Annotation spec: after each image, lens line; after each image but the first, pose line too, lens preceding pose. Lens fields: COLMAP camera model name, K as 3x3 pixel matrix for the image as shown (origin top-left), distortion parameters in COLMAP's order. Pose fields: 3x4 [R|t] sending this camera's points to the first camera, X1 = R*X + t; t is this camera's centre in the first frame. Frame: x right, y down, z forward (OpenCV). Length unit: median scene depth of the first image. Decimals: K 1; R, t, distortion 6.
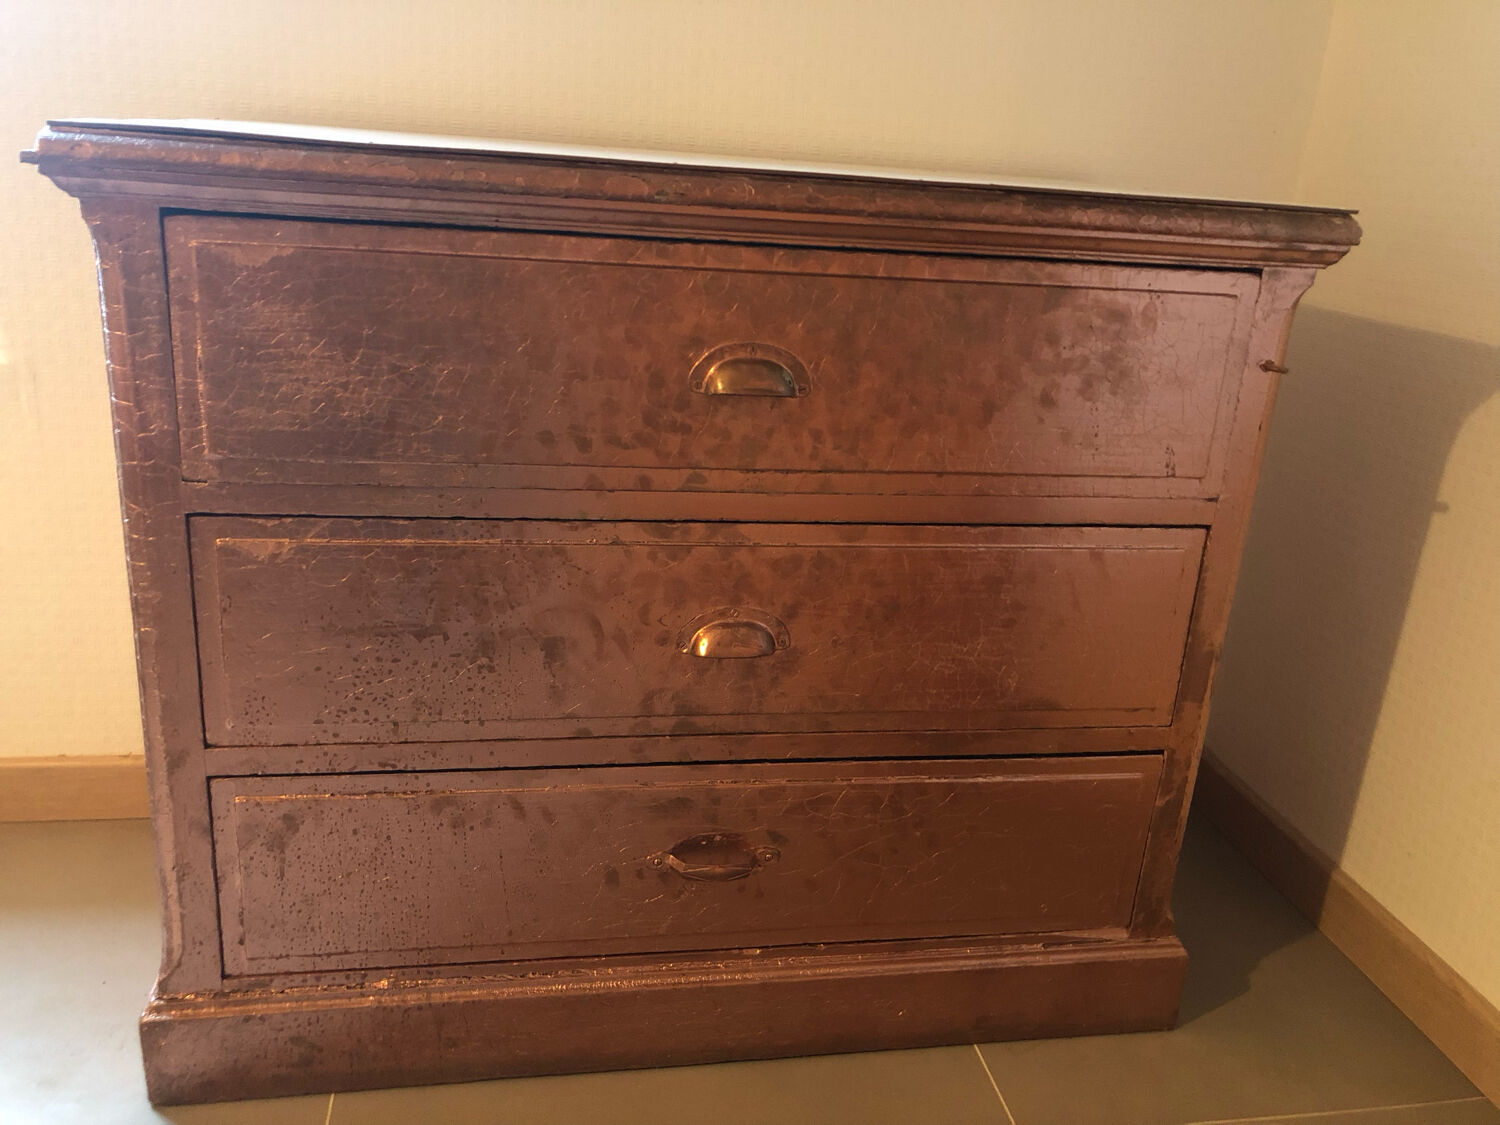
lens RADIAL K [[1248.3, 0, 754.0], [0, 1248.3, 565.2], [0, 0, 1]] dist [-0.002261, -0.020589]
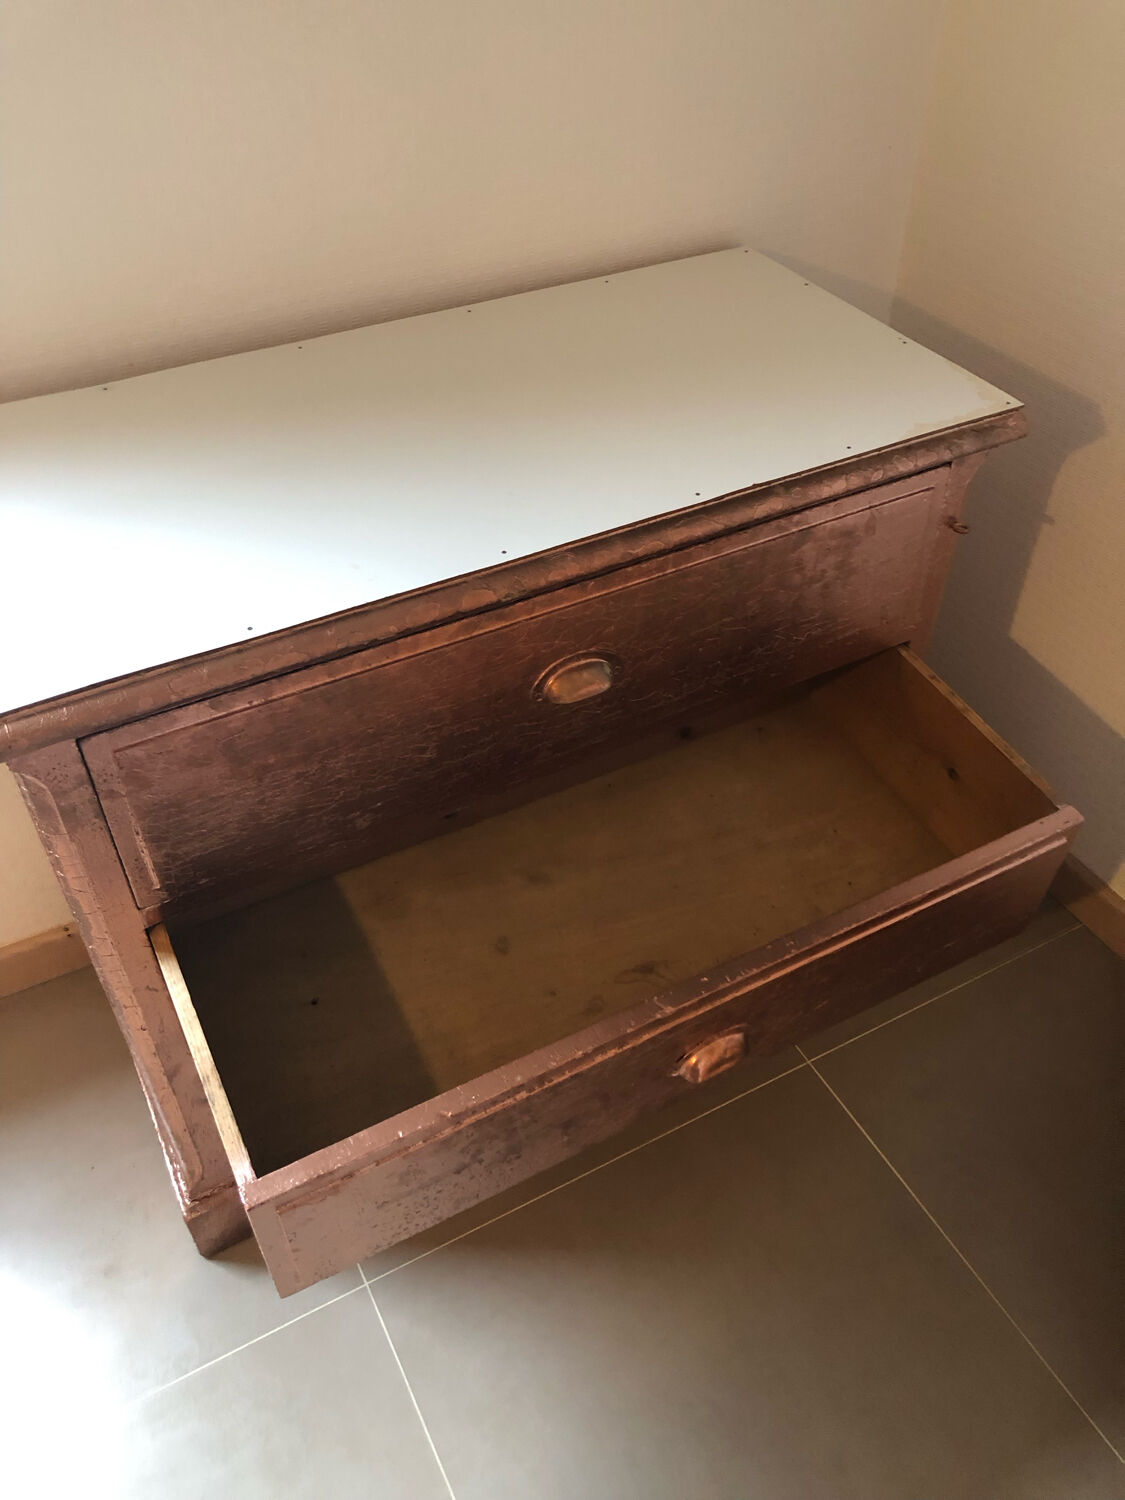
lens RADIAL K [[1248.3, 0, 570.3], [0, 1248.3, 752.5], [0, 0, 1]] dist [-0.002261, -0.020589]
pose [[0.945907, -0.268331, 0.182369, -0.233897], [0.168352, 0.886460, 0.431099, -0.573476], [-0.277340, -0.377077, 0.883683, -0.063110]]
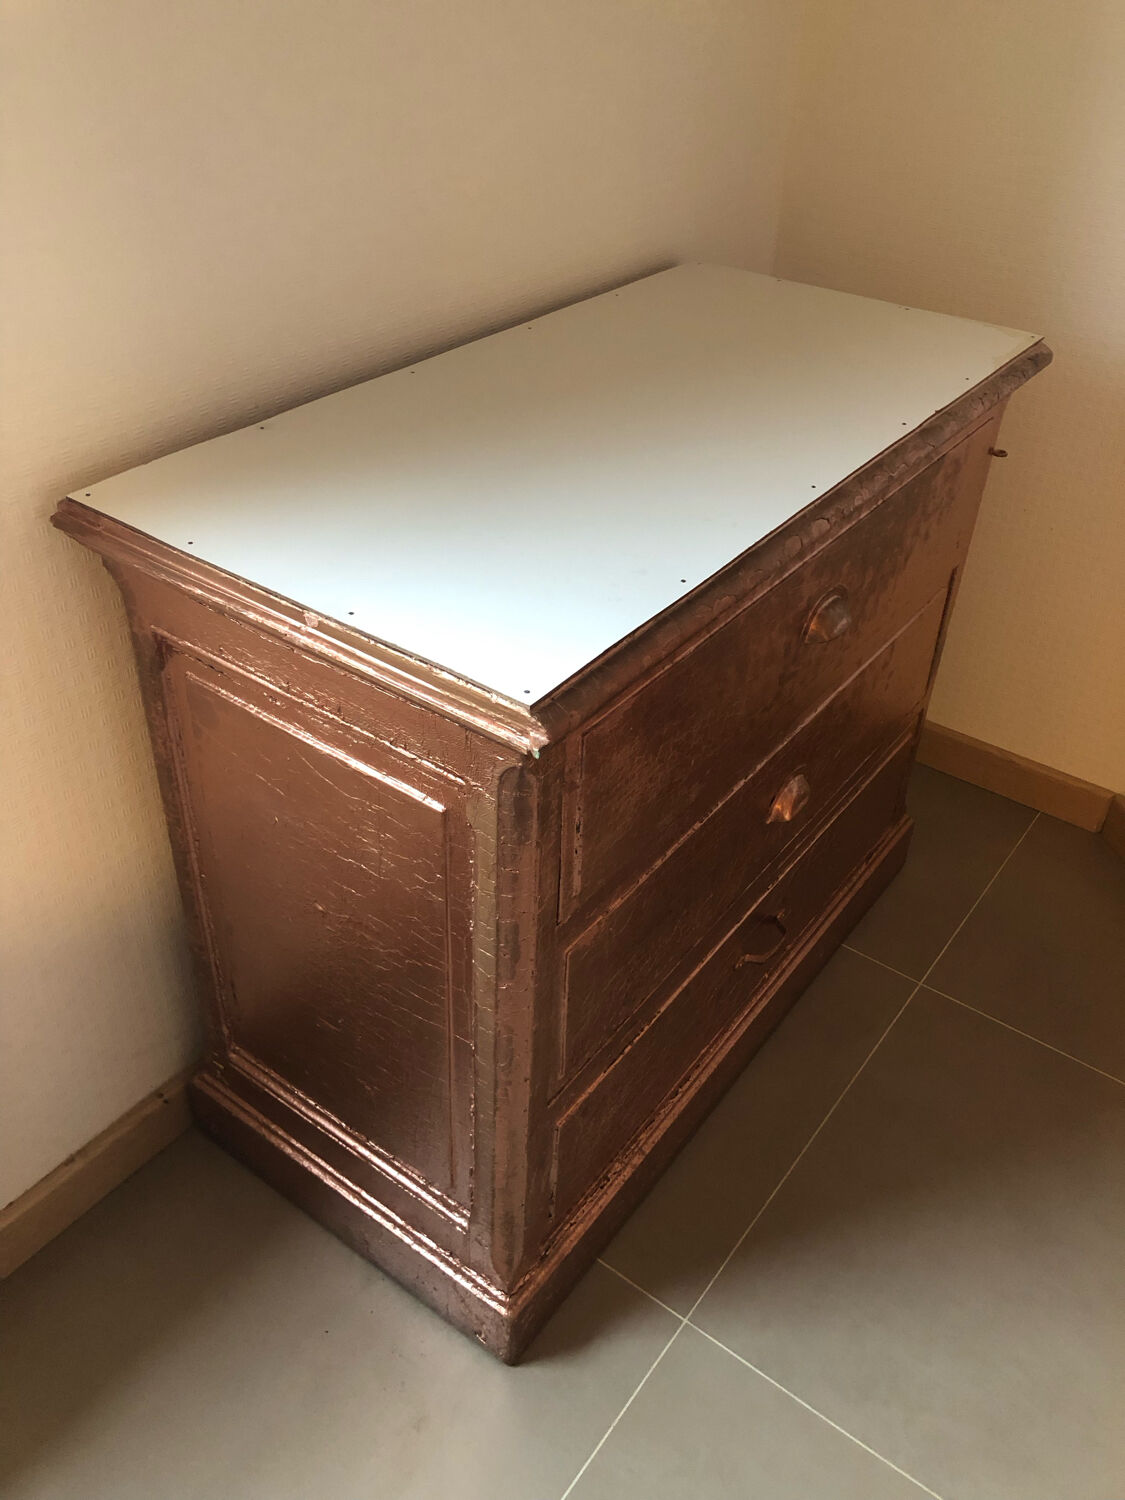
lens RADIAL K [[1248.3, 0, 545.8], [0, 1248.3, 753.7], [0, 0, 1]] dist [-0.002261, -0.020589]
pose [[0.724403, -0.444120, 0.527255, -0.881577], [0.239773, 0.879394, 0.411308, -0.581832], [-0.646335, -0.171531, 0.743524, 0.228305]]
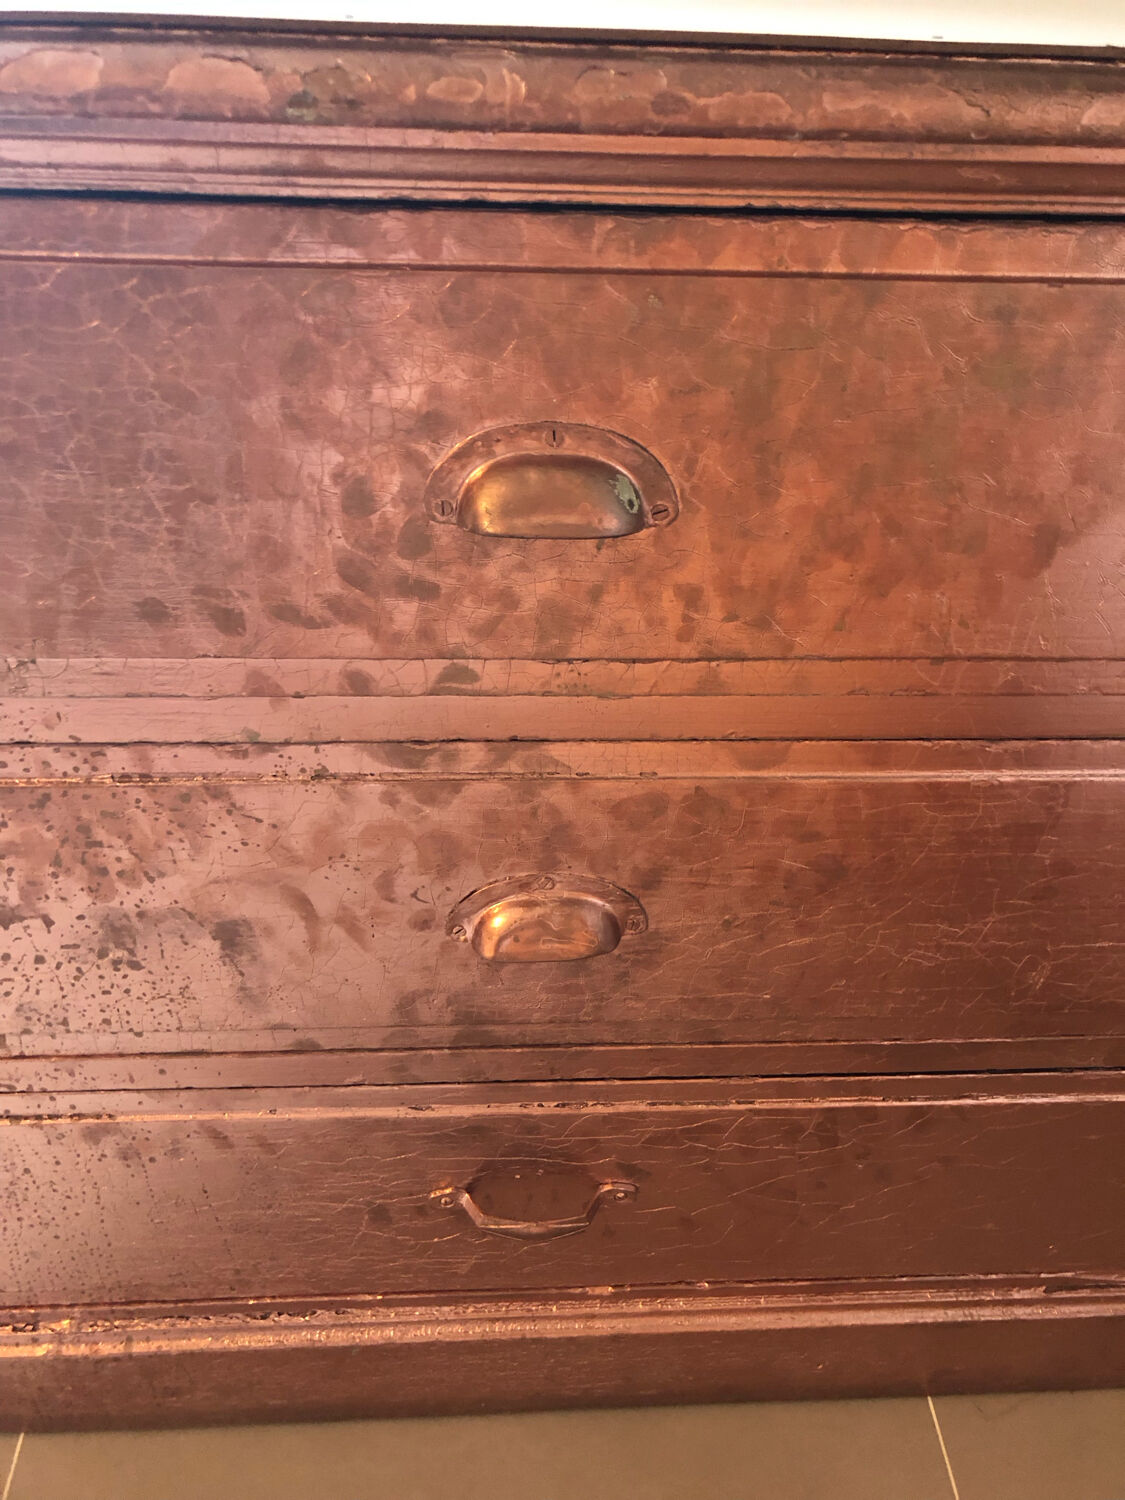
lens RADIAL K [[1248.3, 0, 592.7], [0, 1248.3, 738.6], [0, 0, 1]] dist [-0.002261, -0.020589]
pose [[0.992469, 0.037070, -0.116751, 0.070940], [-0.006255, 0.967203, 0.253929, -0.173824], [0.122335, -0.251286, 0.960151, 0.489236]]
